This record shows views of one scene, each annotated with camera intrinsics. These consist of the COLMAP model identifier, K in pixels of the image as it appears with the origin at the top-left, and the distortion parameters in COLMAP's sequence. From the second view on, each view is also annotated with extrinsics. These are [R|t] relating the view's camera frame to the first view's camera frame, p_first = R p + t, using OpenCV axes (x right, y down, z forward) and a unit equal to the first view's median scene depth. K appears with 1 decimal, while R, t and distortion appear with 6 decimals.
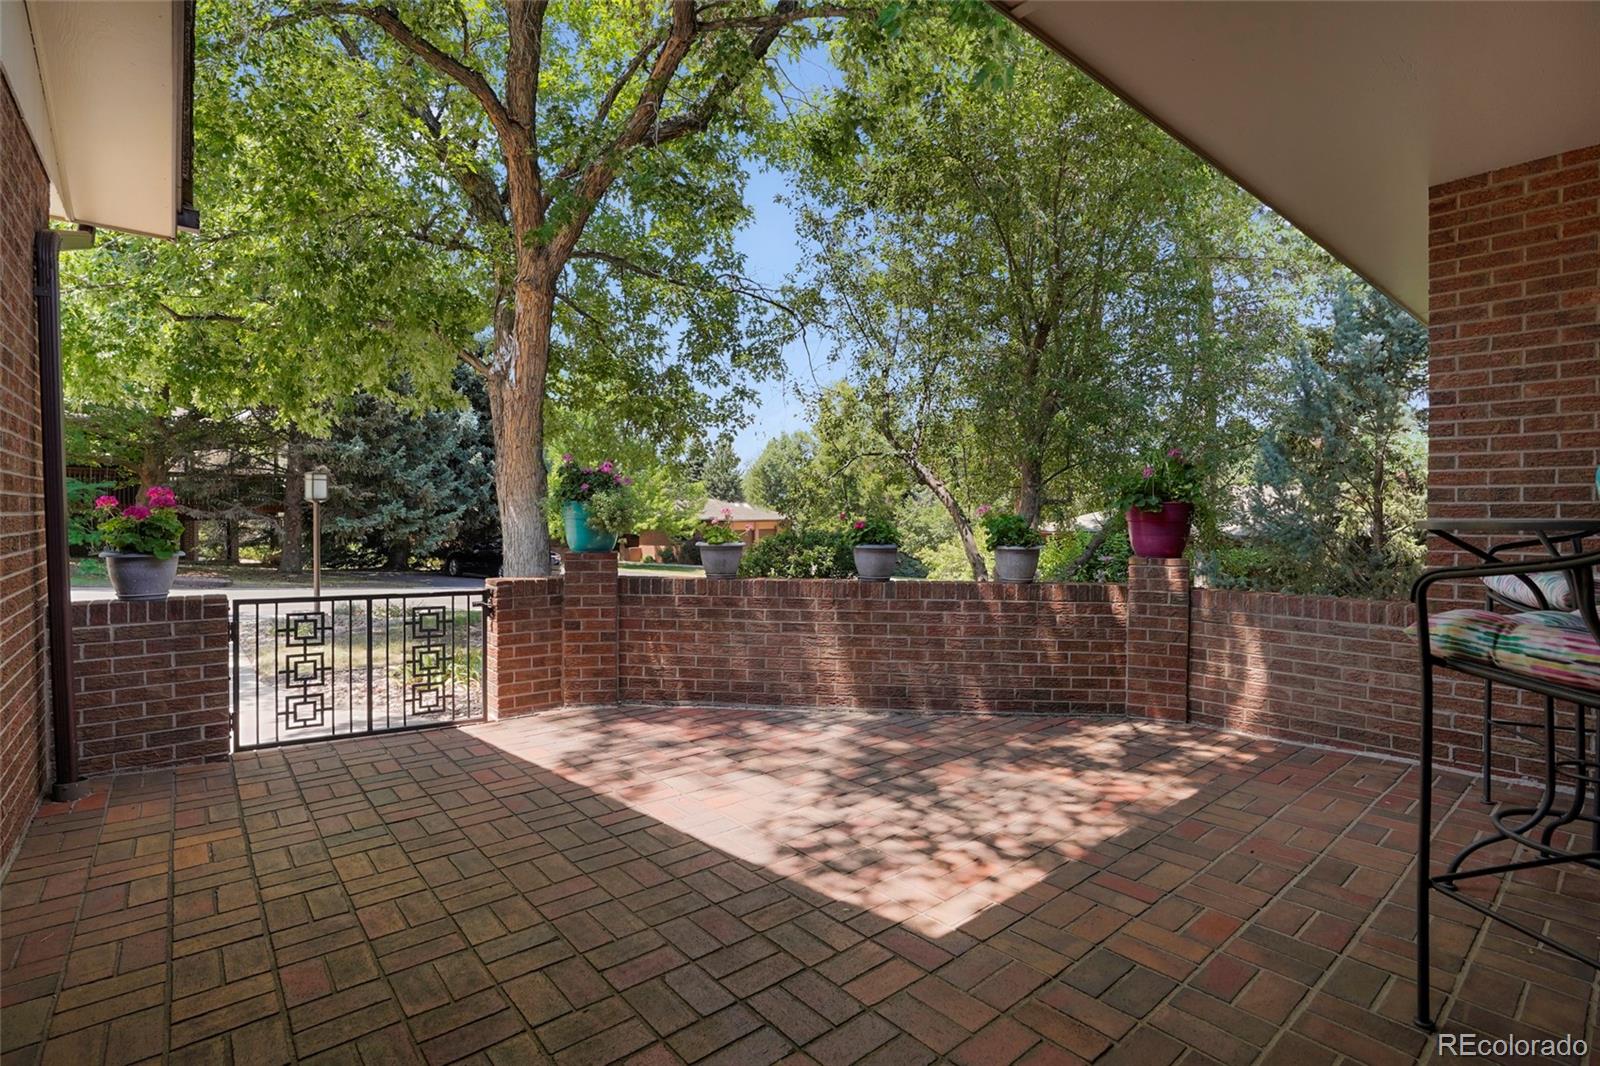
lens RADIAL K [[806.1, 0, 800.0], [0, 806.1, 533.0], [0, 0, 1]] dist [-0.057546, 0.000247]
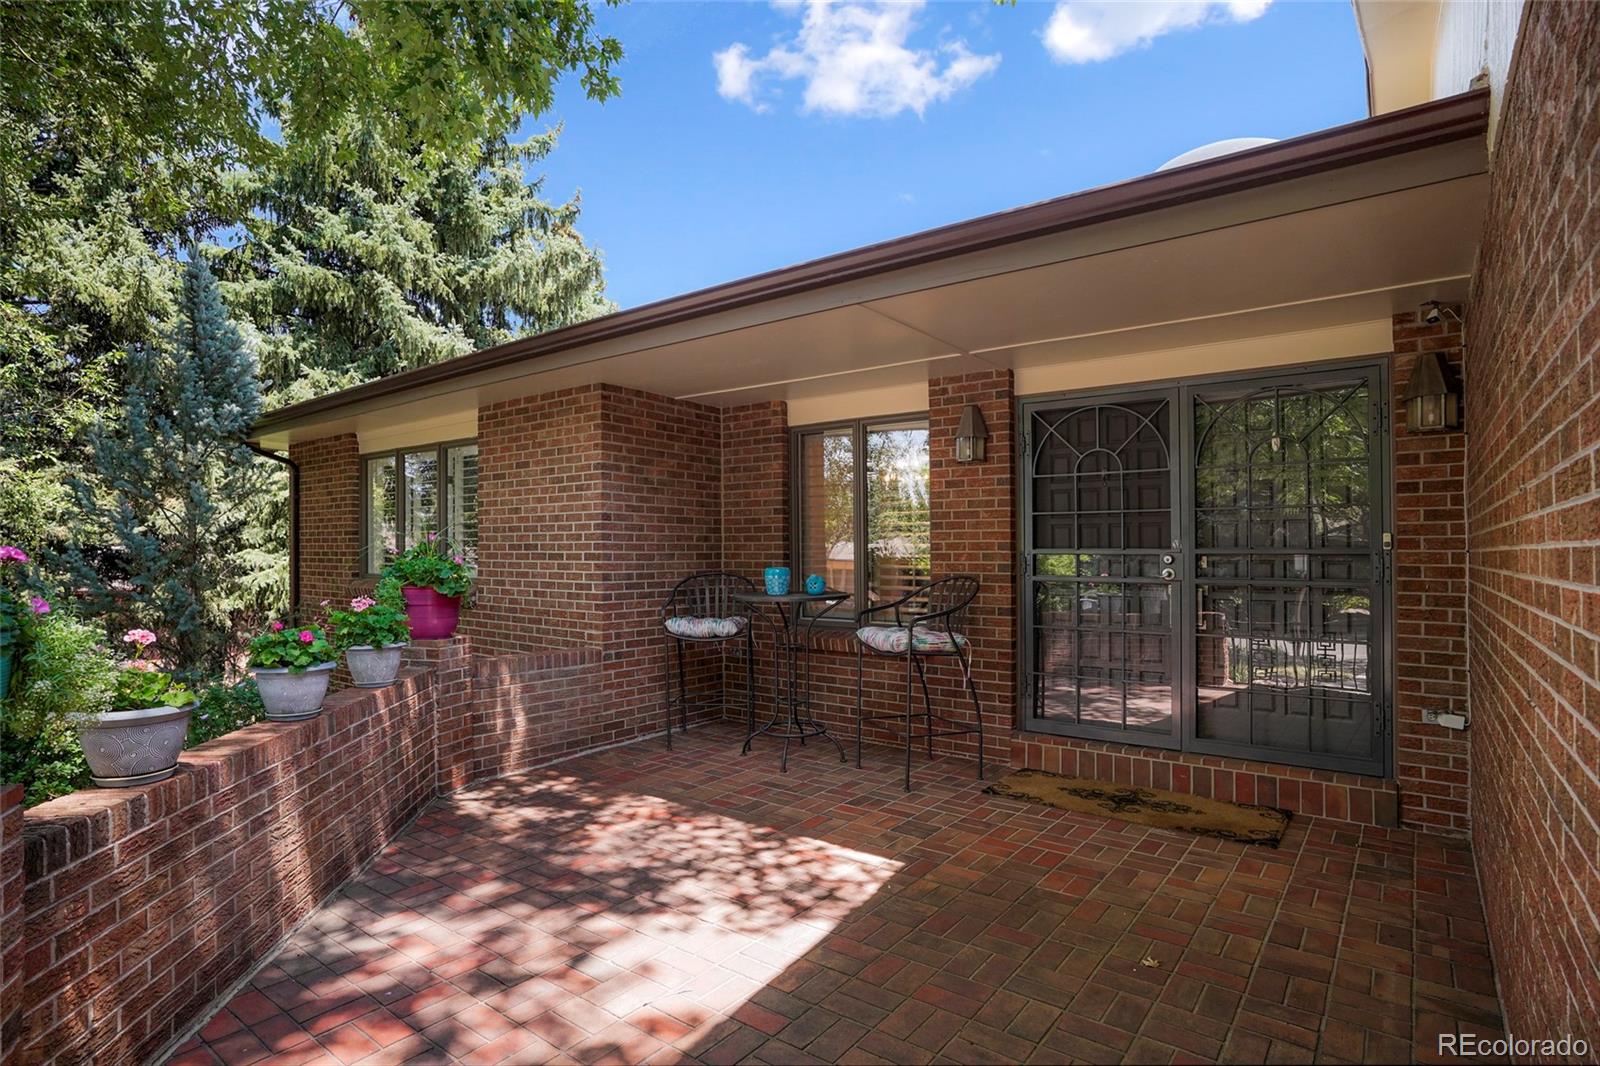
lens RADIAL K [[826.7, 0, 800.0], [0, 826.7, 533.0], [0, 0, 1]] dist [-0.024170, 0.001282]
pose [[-0.247784, 0.021396, 0.968579, -0.949920], [0.018875, 0.999673, -0.017254, -0.105512], [-0.968631, 0.014007, -0.248107, 1.048272]]
